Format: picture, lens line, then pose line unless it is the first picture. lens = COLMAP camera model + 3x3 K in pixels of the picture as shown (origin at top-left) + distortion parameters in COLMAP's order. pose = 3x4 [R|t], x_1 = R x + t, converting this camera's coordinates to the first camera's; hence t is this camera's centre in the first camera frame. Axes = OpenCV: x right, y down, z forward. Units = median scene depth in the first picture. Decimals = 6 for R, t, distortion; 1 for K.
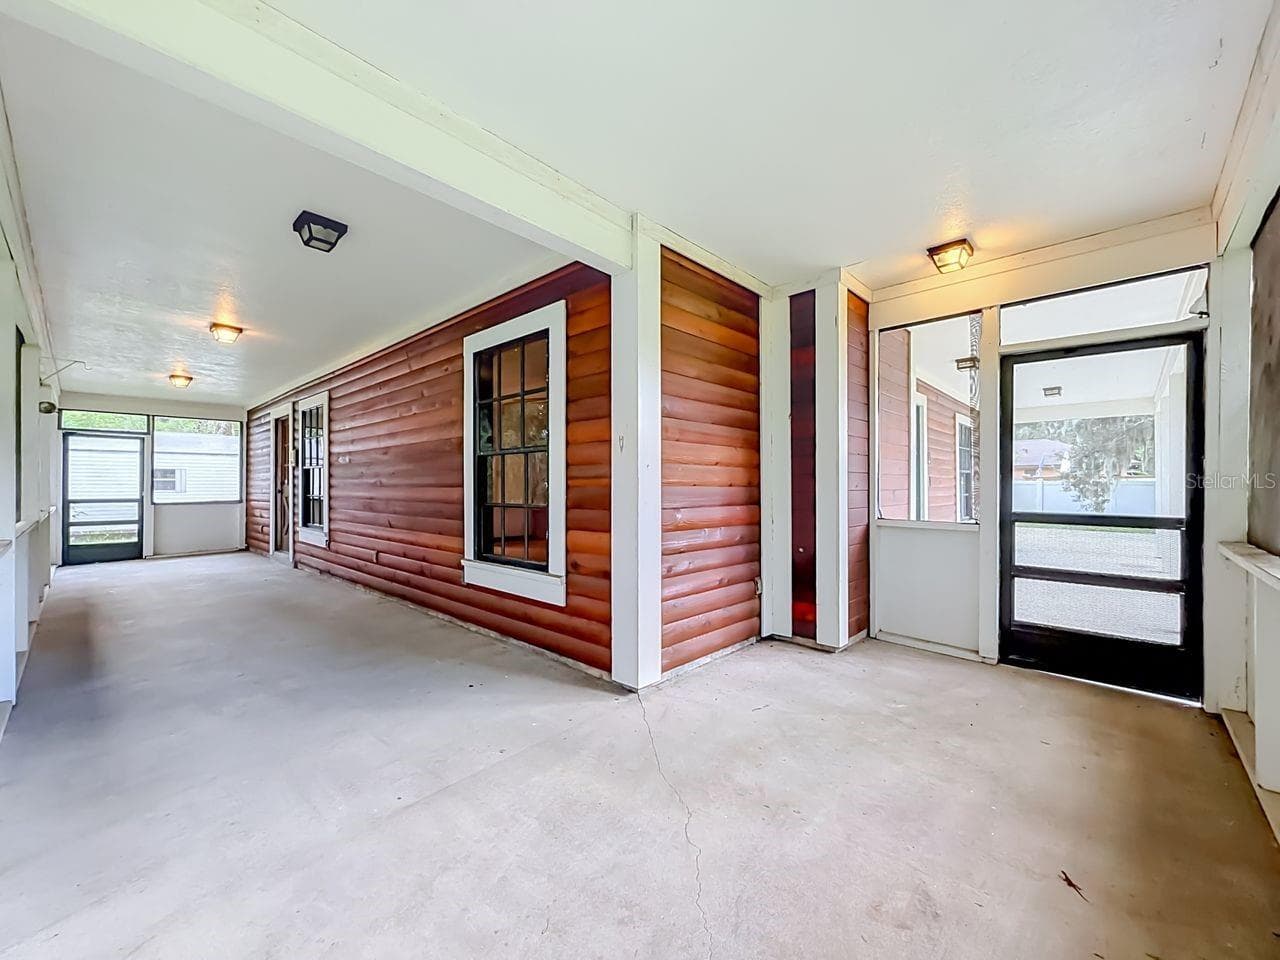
lens RADIAL K [[516.3, 0, 639.1], [0, 516.3, 481.0], [0, 0, 1]] dist [-0.001724, -0.000230]
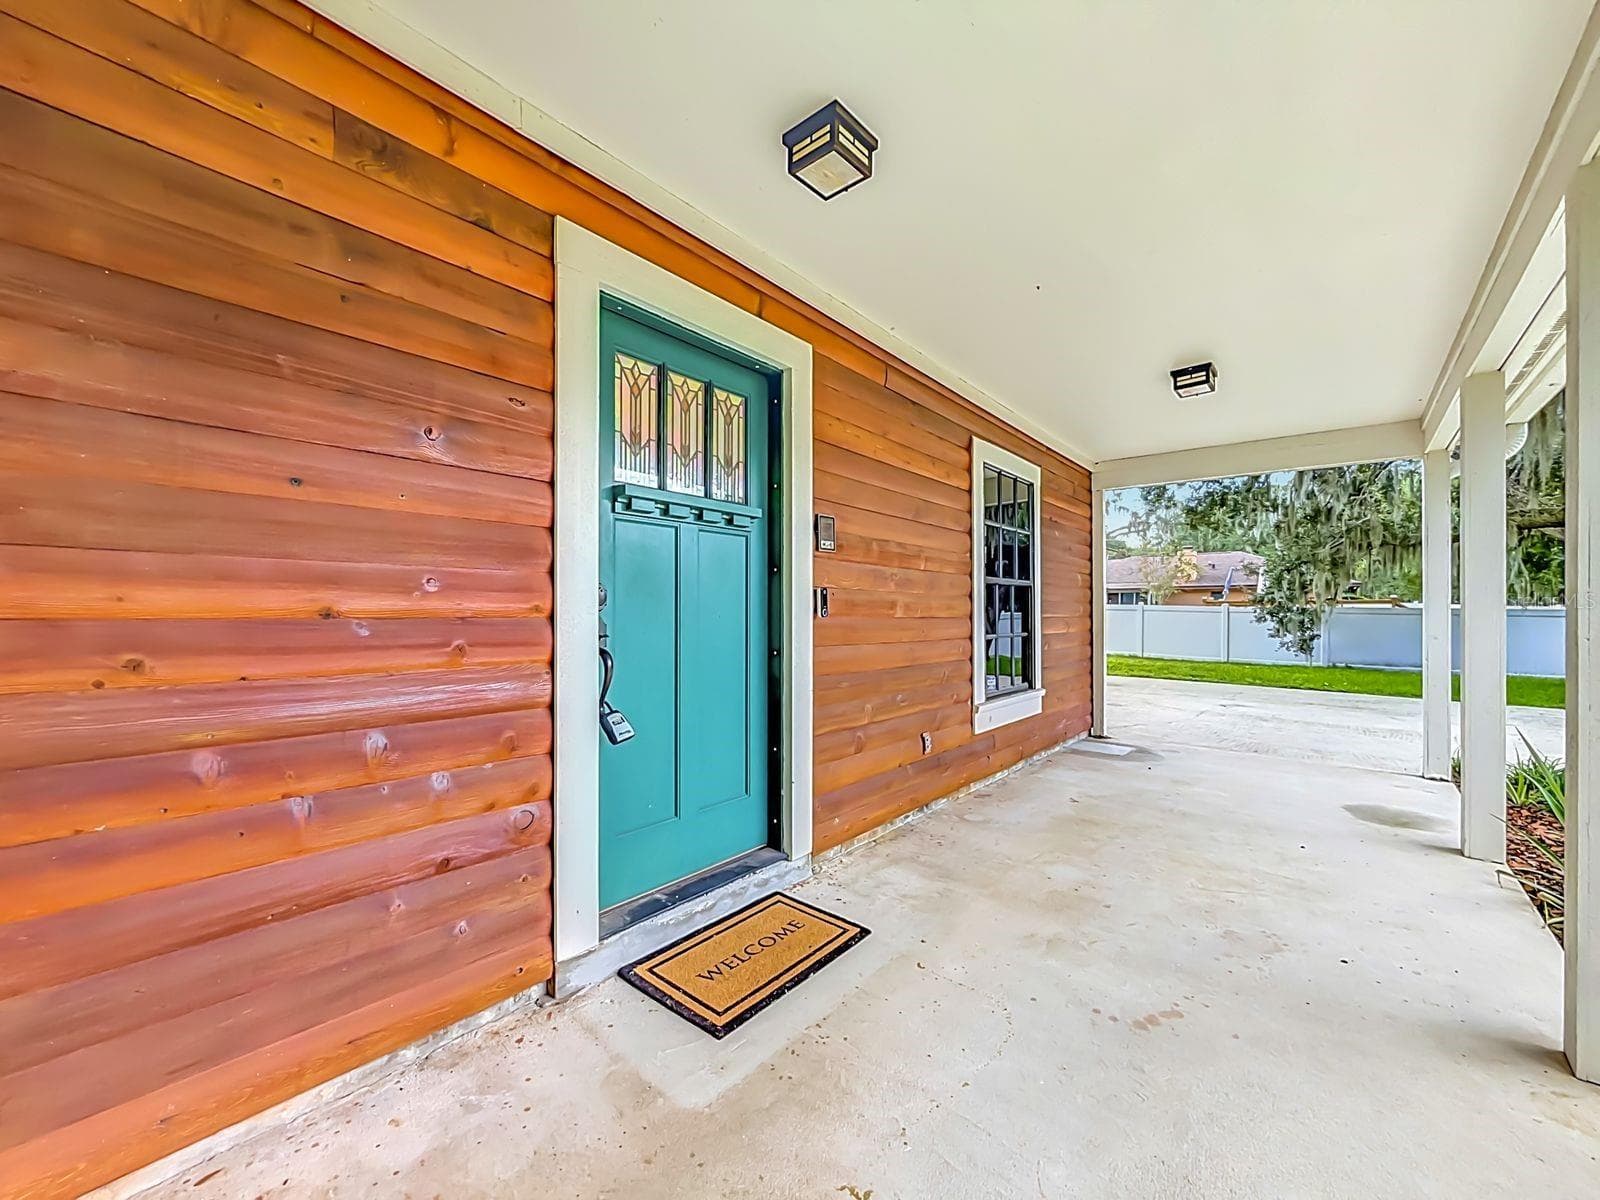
lens RADIAL K [[645.4, 0, 800.3], [0, 645.4, 608.1], [0, 0, 1]] dist [-0.001724, -0.000230]
pose [[0.998081, 0.005232, 0.061697, 0.179250], [-0.005452, 0.999979, 0.003387, 0.001883], [-0.061678, -0.003717, 0.998089, 0.198502]]
